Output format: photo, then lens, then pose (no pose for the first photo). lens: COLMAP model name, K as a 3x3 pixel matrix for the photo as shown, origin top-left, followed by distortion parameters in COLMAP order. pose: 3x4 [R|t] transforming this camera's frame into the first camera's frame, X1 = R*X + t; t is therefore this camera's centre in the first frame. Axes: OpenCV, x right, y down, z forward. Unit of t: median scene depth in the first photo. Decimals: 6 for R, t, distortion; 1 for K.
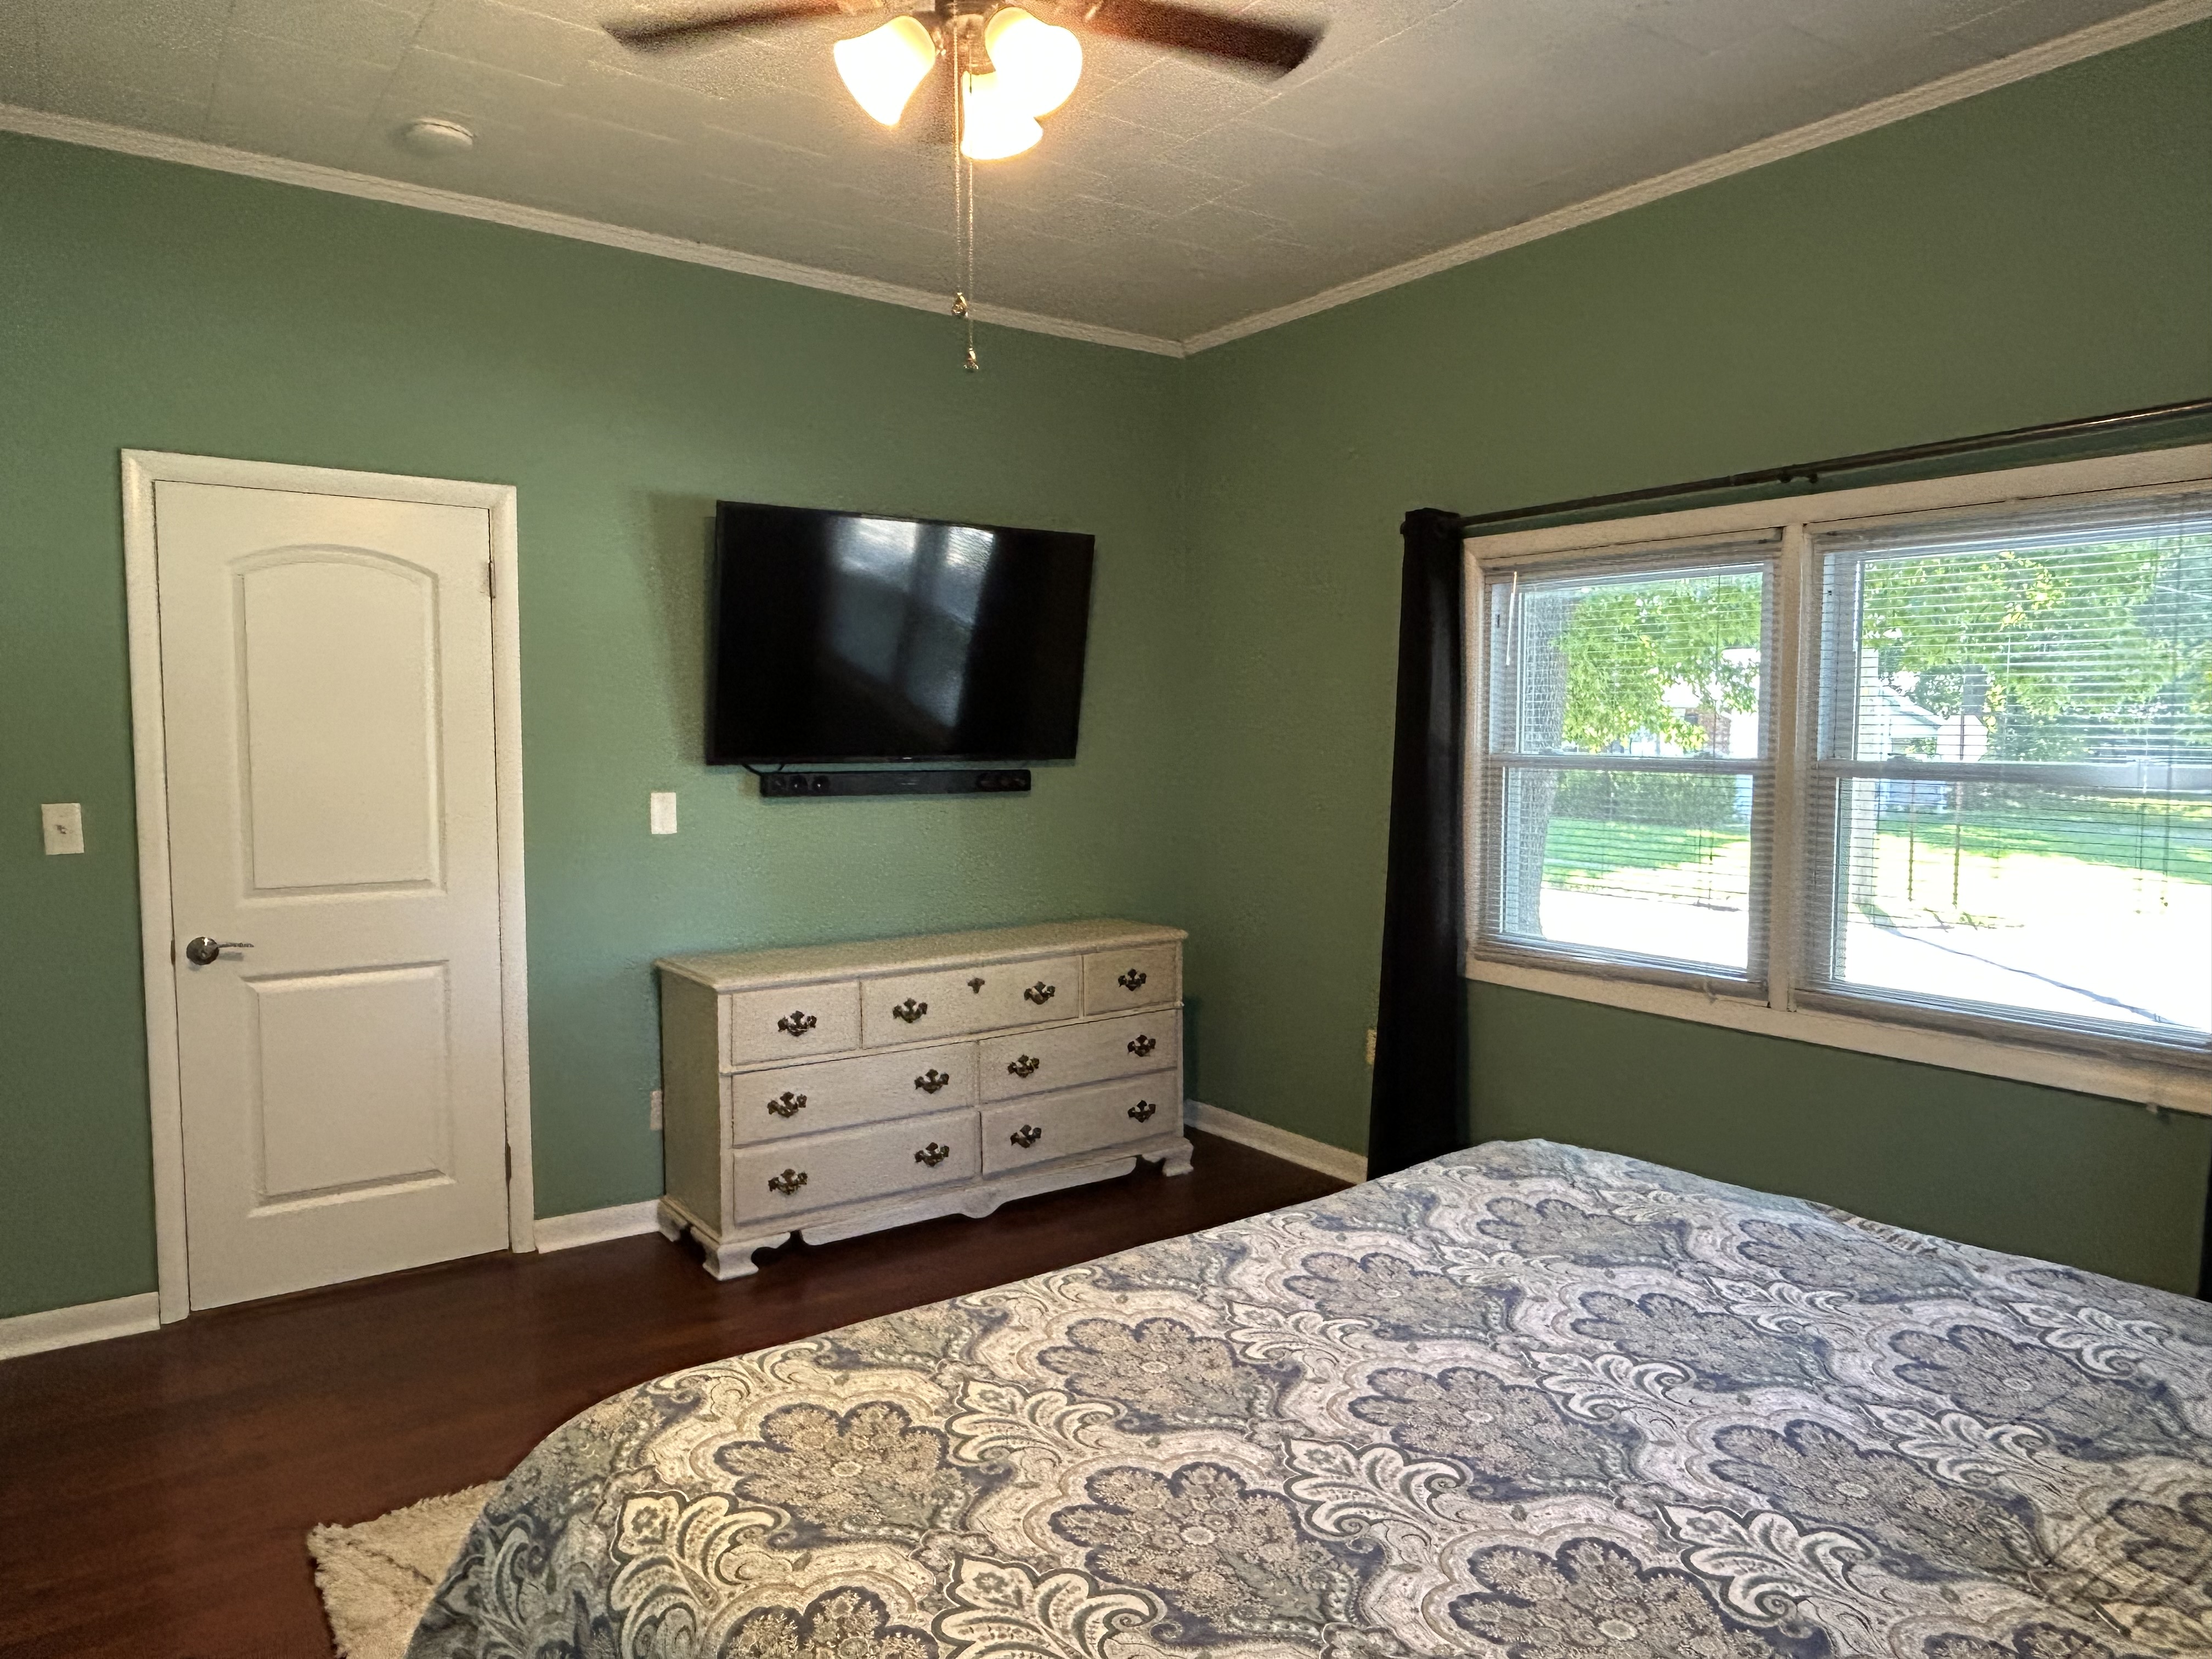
lens RADIAL K [[1461.1, 0, 1096.8], [0, 1461.1, 824.0], [0, 0, 1]] dist [0.002144, -0.008565]
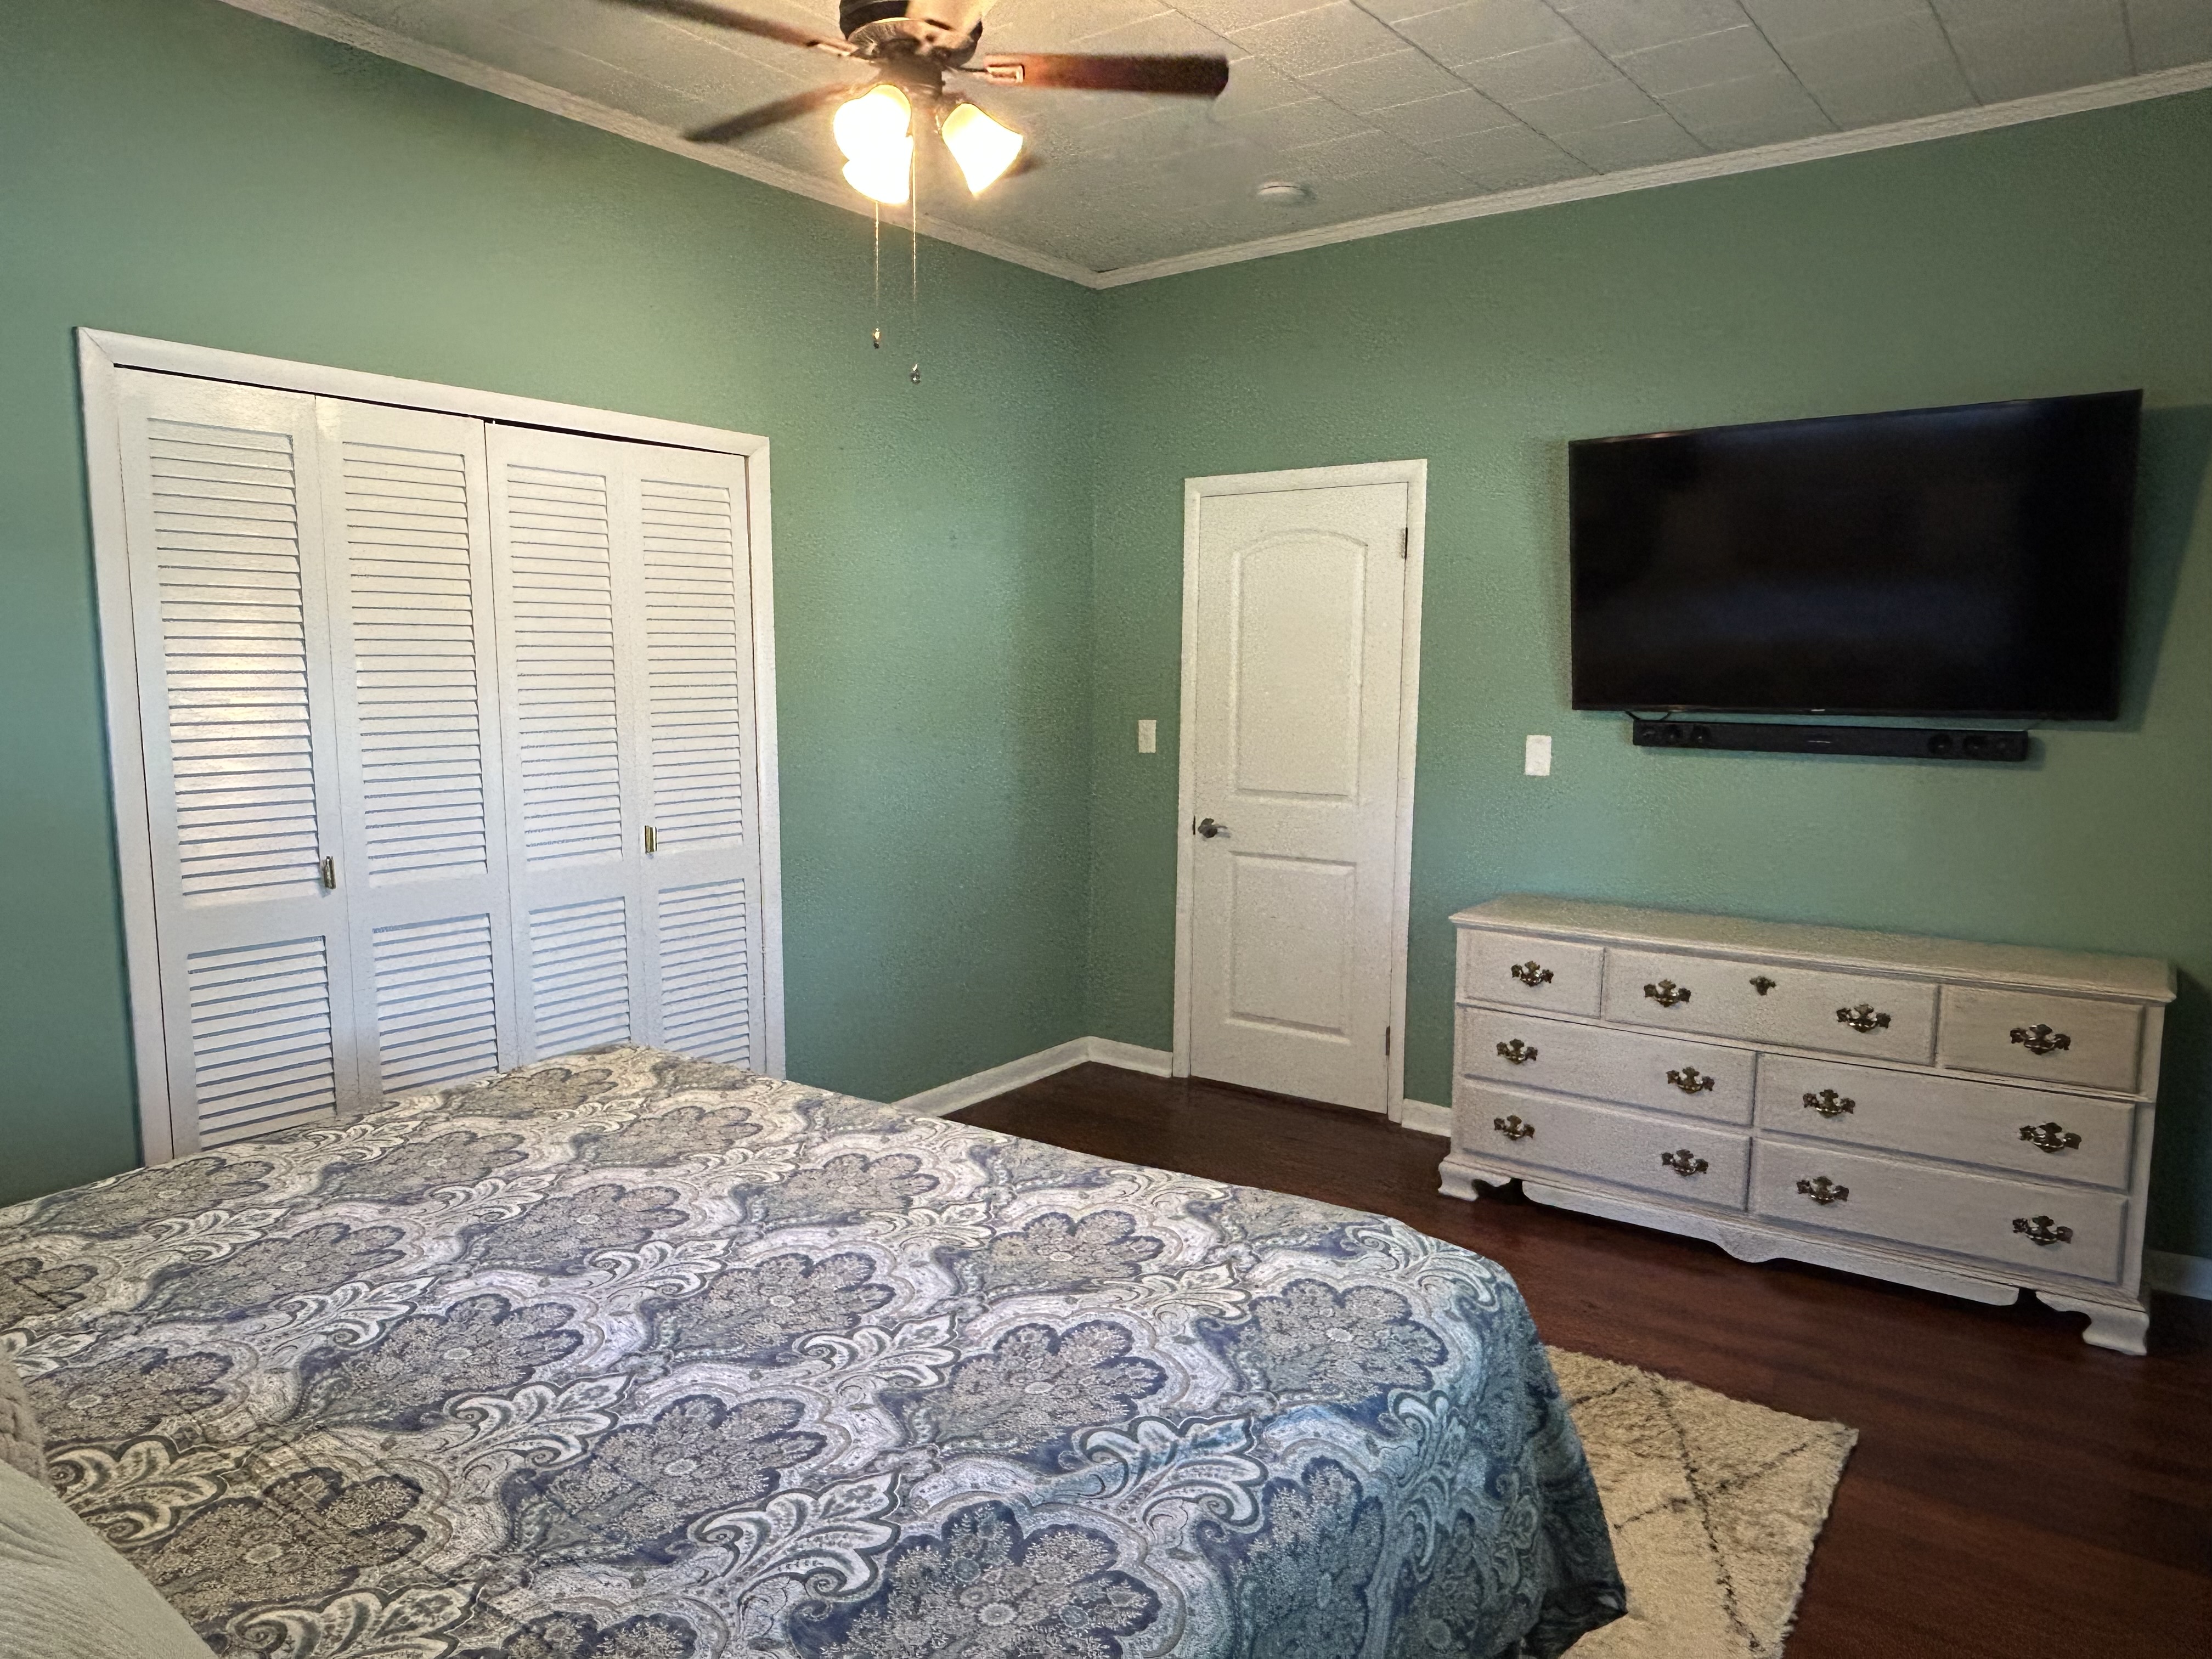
lens RADIAL K [[1461.1, 0, 1100.0], [0, 1461.1, 835.4], [0, 0, 1]] dist [0.002144, -0.008565]
pose [[0.293948, 0.109098, -0.949575, 0.638157], [-0.068051, 0.993332, 0.093060, -0.027960], [0.953396, 0.037264, 0.299412, 0.426322]]
